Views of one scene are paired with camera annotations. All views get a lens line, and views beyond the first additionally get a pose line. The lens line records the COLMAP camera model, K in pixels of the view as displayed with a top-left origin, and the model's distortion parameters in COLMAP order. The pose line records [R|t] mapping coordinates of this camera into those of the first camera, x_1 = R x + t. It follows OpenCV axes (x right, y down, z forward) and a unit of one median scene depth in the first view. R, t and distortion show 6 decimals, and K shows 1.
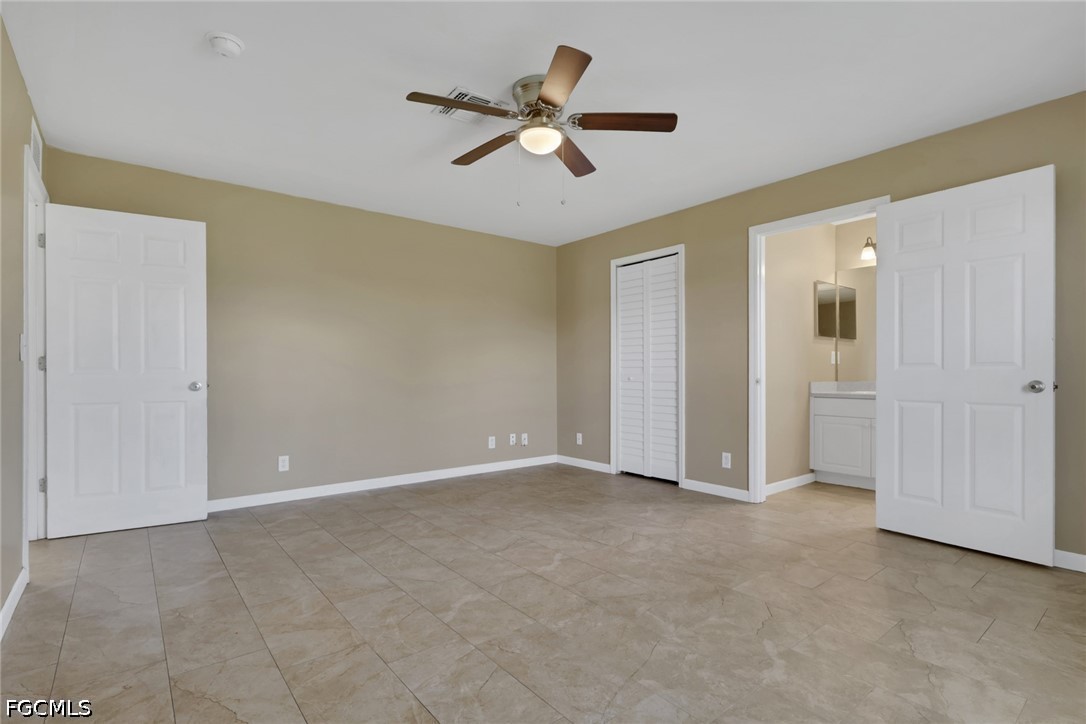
lens RADIAL K [[521.5, 0, 543.0], [0, 521.5, 362.0], [0, 0, 1]] dist [0.000815, -0.000010]
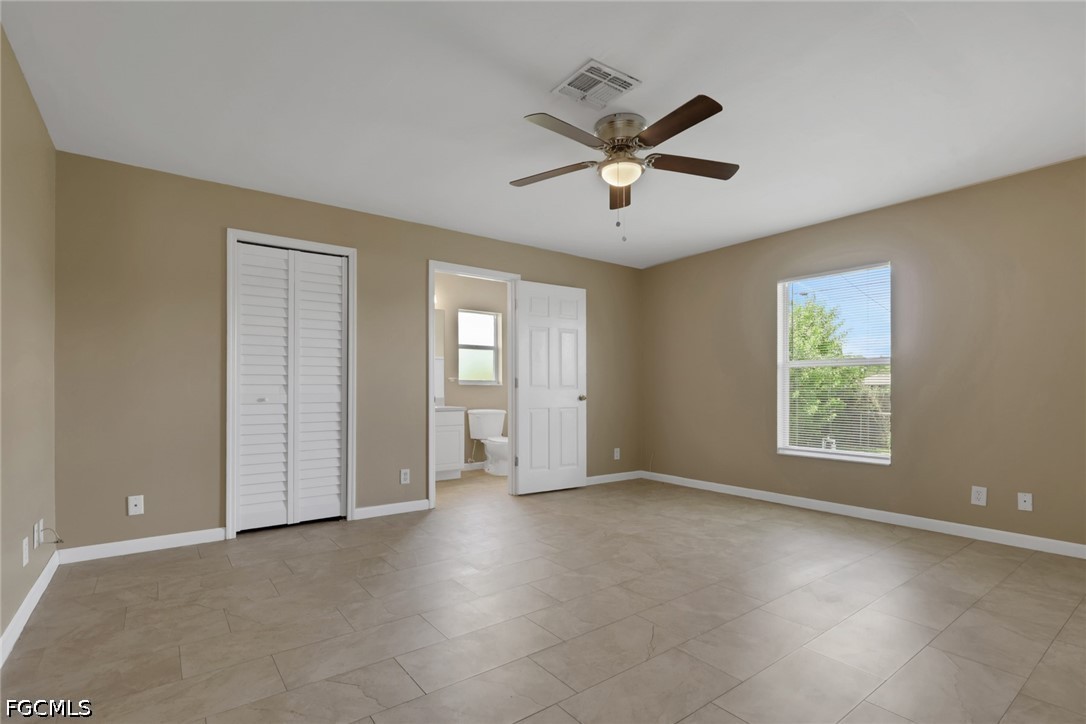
lens RADIAL K [[513.0, 0, 538.9], [0, 513.0, 386.8], [0, 0, 1]] dist [-0.000722, -0.000251]
pose [[0.037686, 0.005463, 0.999275, -0.852262], [-0.016429, 0.999853, -0.004847, 0.015040], [-0.999155, -0.016235, 0.037771, 0.914310]]
